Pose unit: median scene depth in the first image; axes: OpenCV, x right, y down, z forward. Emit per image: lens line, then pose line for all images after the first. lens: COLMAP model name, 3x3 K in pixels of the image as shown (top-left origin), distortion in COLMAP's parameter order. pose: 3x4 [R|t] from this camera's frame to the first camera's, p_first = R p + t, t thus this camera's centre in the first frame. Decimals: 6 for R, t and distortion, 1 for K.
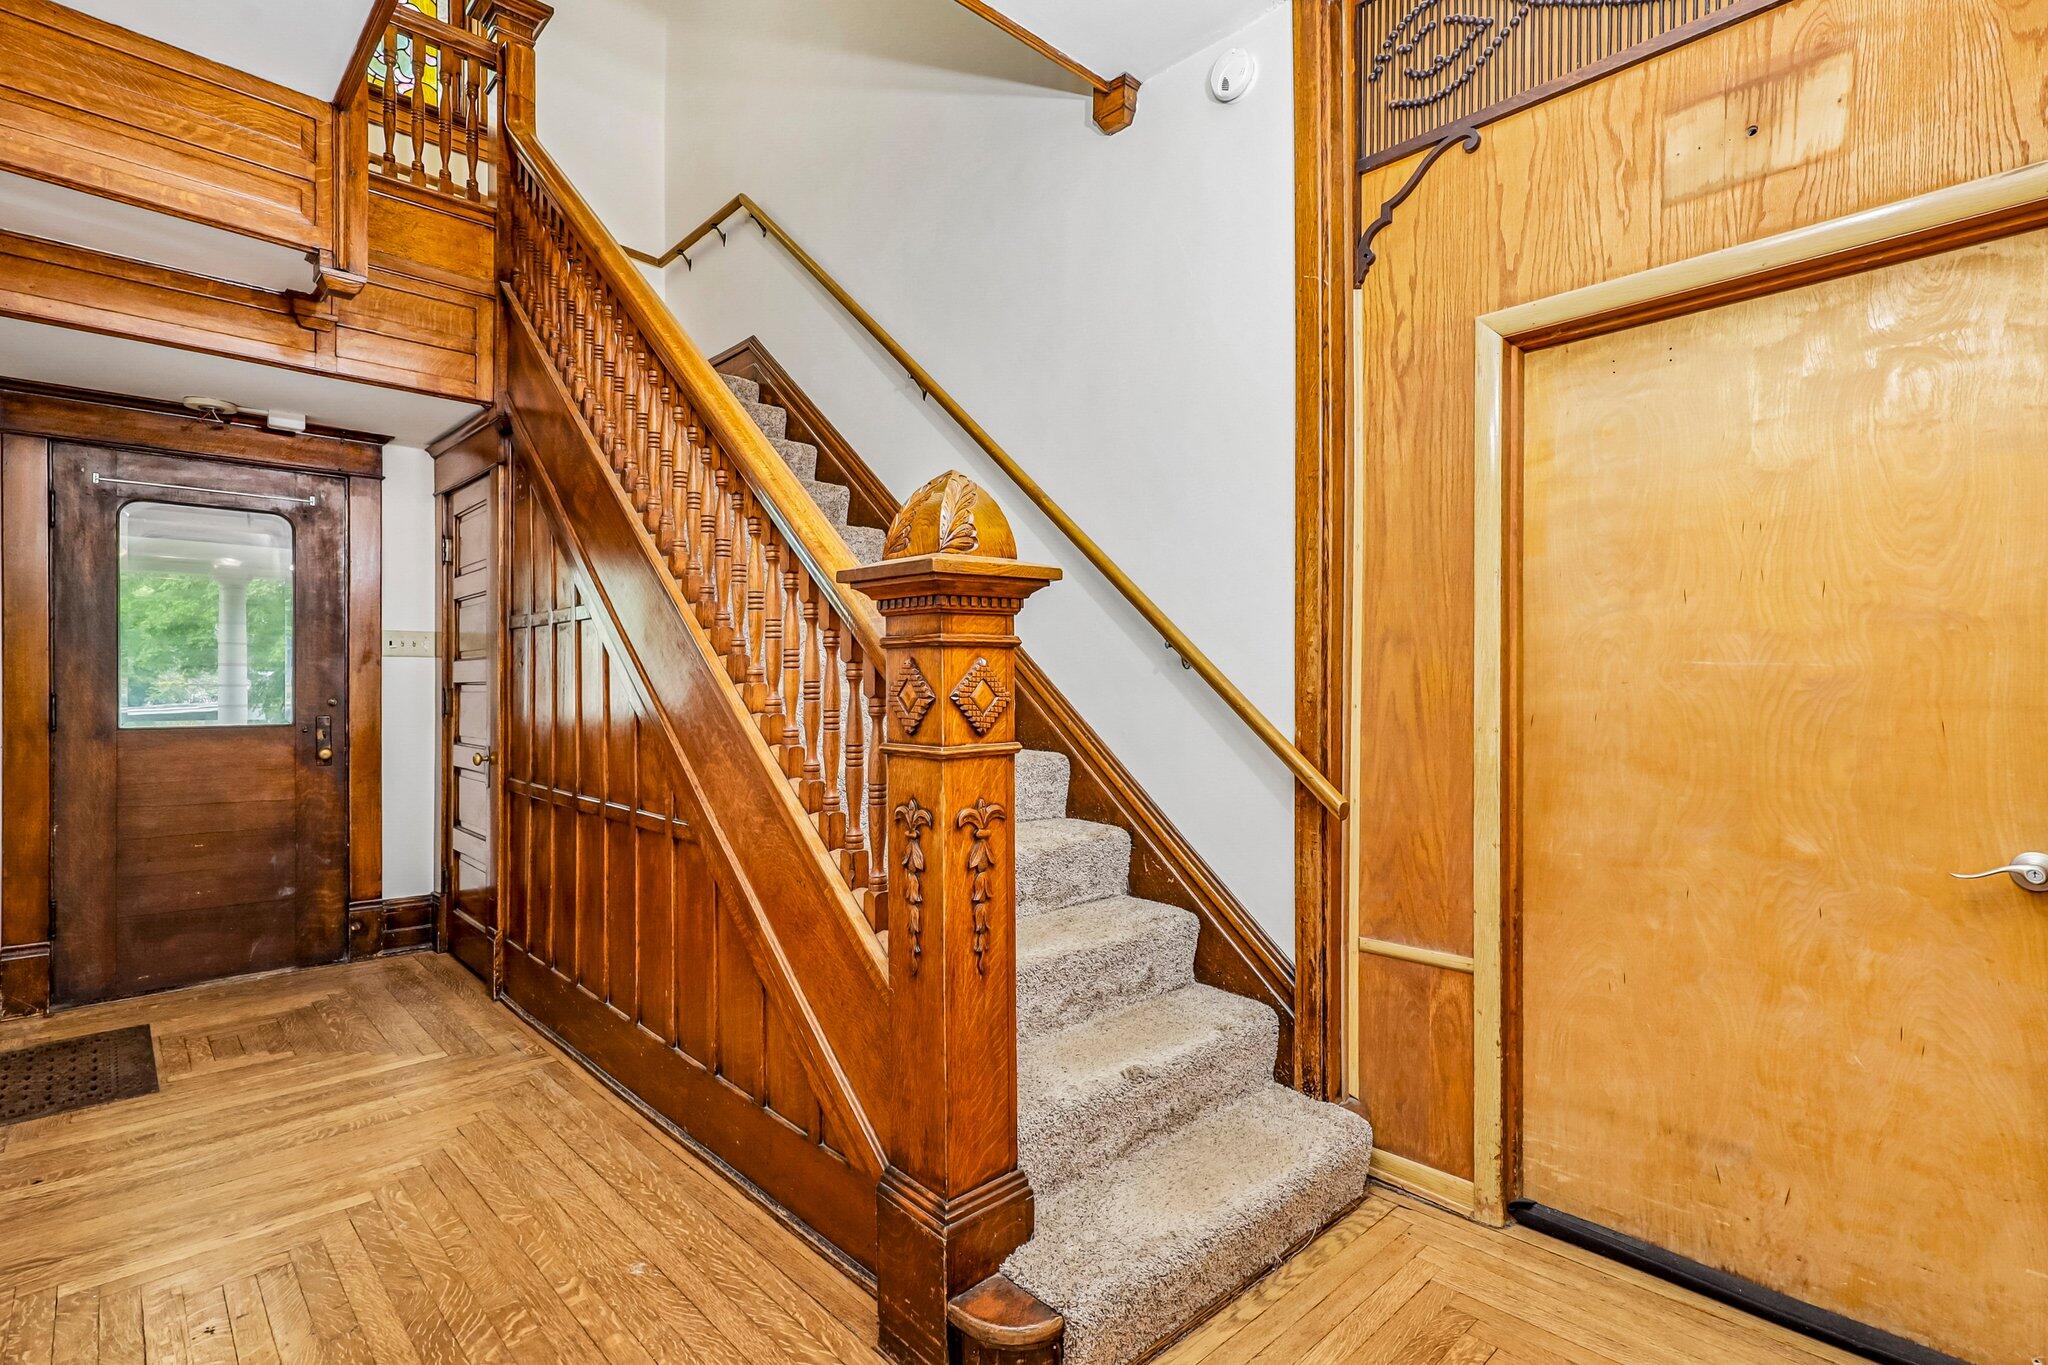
lens RADIAL K [[976.5, 0, 1071.0], [0, 976.5, 689.8], [0, 0, 1]] dist [-0.003571, -0.000187]
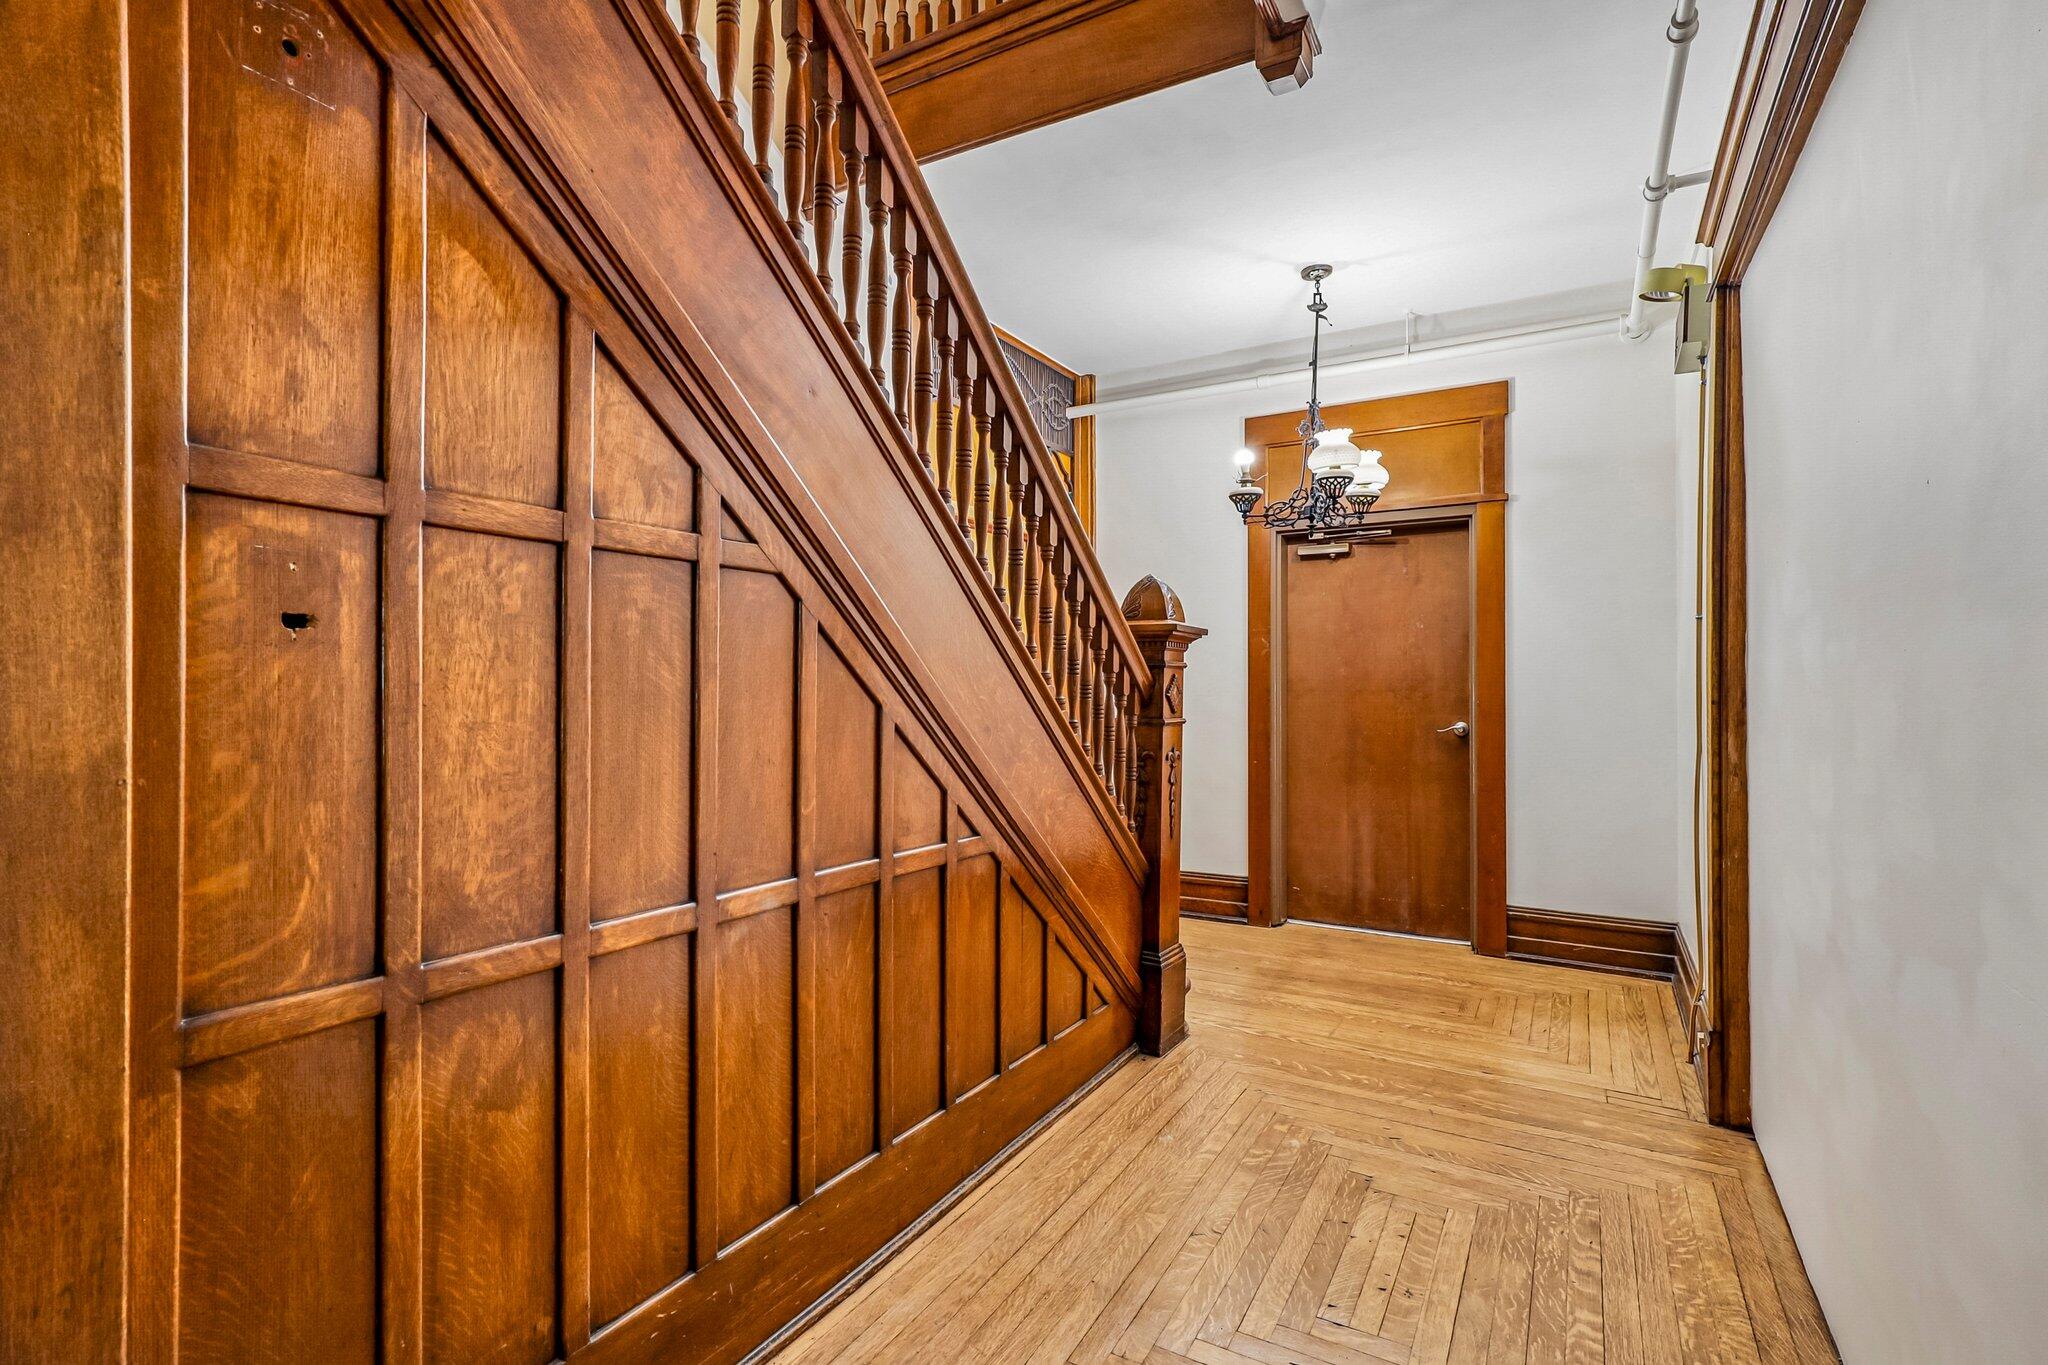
lens RADIAL K [[976.5, 0, 1016.7], [0, 976.5, 683.7], [0, 0, 1]] dist [-0.003571, -0.000187]
pose [[-0.268591, 0.001546, 0.963253, -1.776357], [-0.007251, 0.999967, -0.003627, 0.009127], [-0.963227, -0.007959, -0.268571, 1.684980]]
